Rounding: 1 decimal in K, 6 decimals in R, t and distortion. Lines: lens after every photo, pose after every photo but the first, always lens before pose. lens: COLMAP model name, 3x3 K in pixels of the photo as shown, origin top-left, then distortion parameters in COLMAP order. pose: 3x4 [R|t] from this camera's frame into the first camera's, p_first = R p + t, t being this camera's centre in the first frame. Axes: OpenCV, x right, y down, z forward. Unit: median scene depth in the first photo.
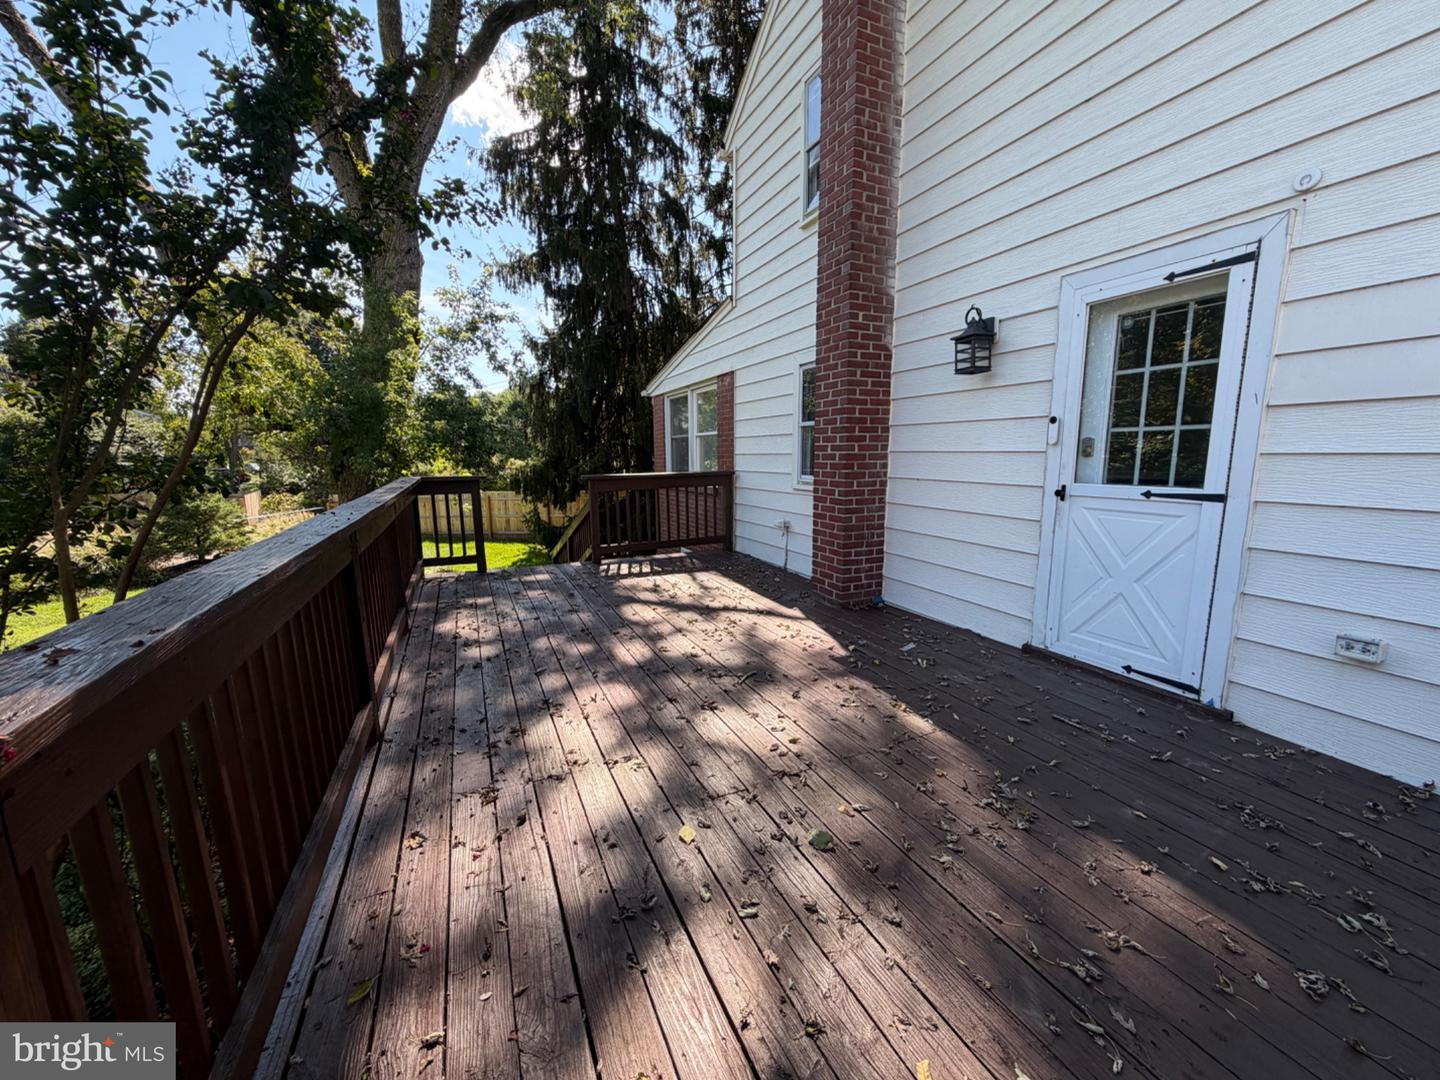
lens RADIAL K [[572.6, 0, 716.3], [0, 572.6, 538.4], [0, 0, 1]] dist [0.001285, -0.000250]
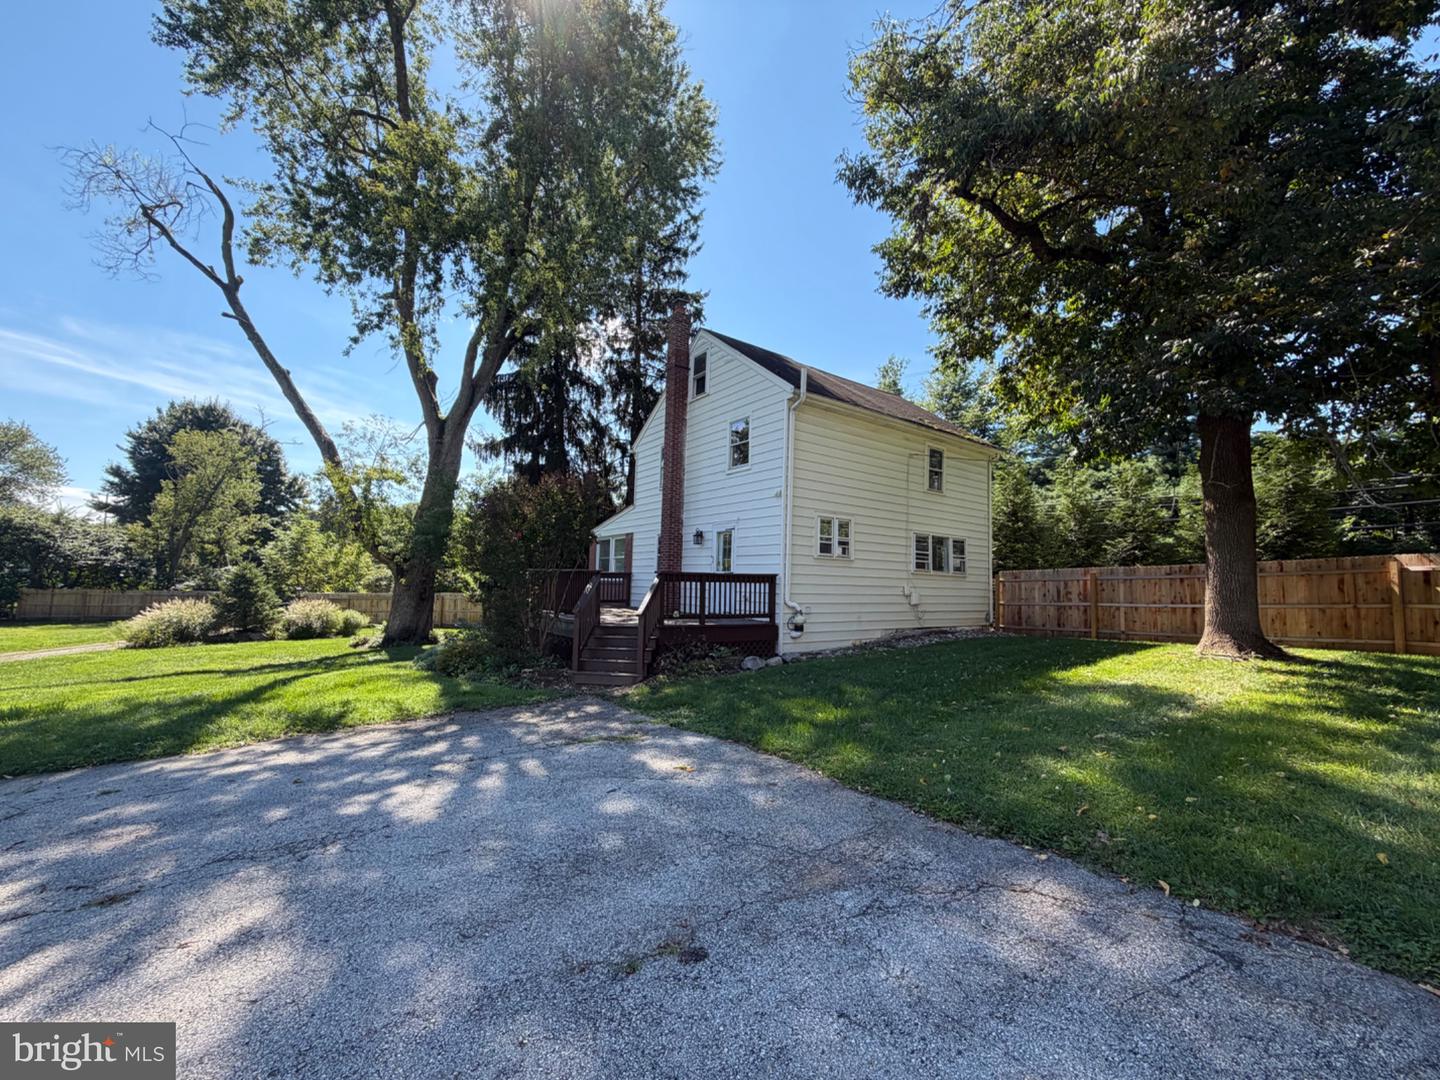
lens RADIAL K [[573.1, 0, 720.0], [0, 573.1, 540.0], [0, 0, 1]] dist [0.000219, 0.000037]
pose [[0.977488, 0.053967, 0.203974, -0.103140], [-0.007533, 0.975046, -0.221876, 0.278448], [-0.210858, 0.215345, 0.953502, -1.402110]]
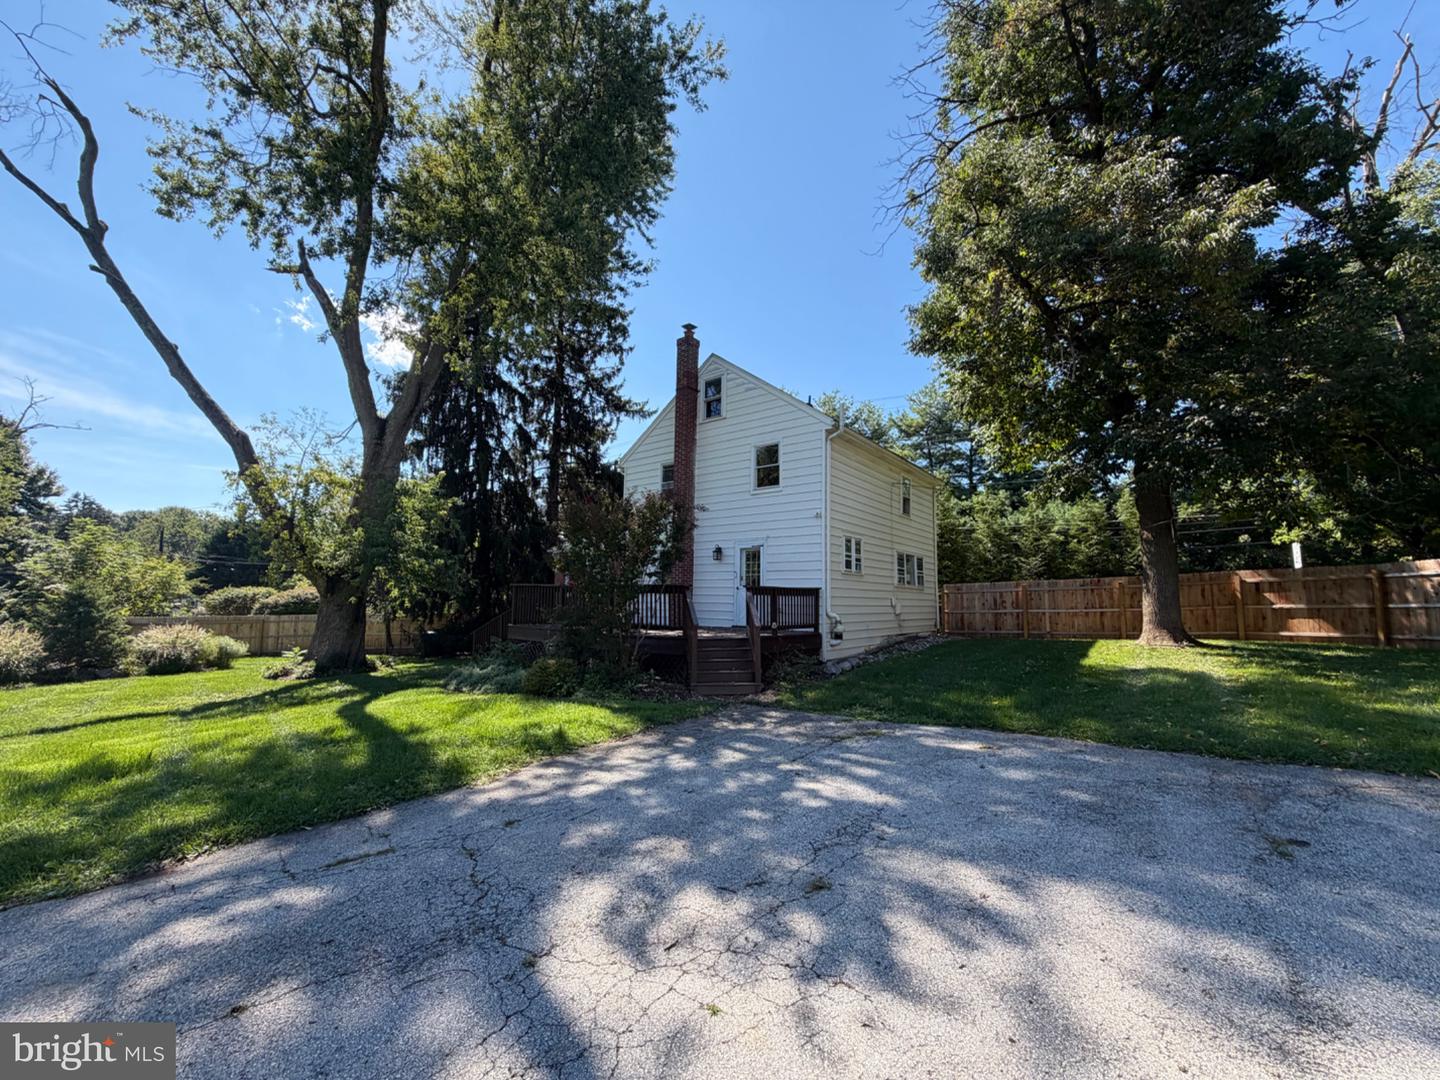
lens RADIAL K [[573.1, 0, 720.0], [0, 573.1, 540.0], [0, 0, 1]] dist [0.000219, 0.000037]
pose [[0.879969, 0.075350, 0.469017, -0.738118], [0.046727, 0.968821, -0.243315, 0.286654], [-0.472728, 0.236025, 0.849012, -1.266928]]
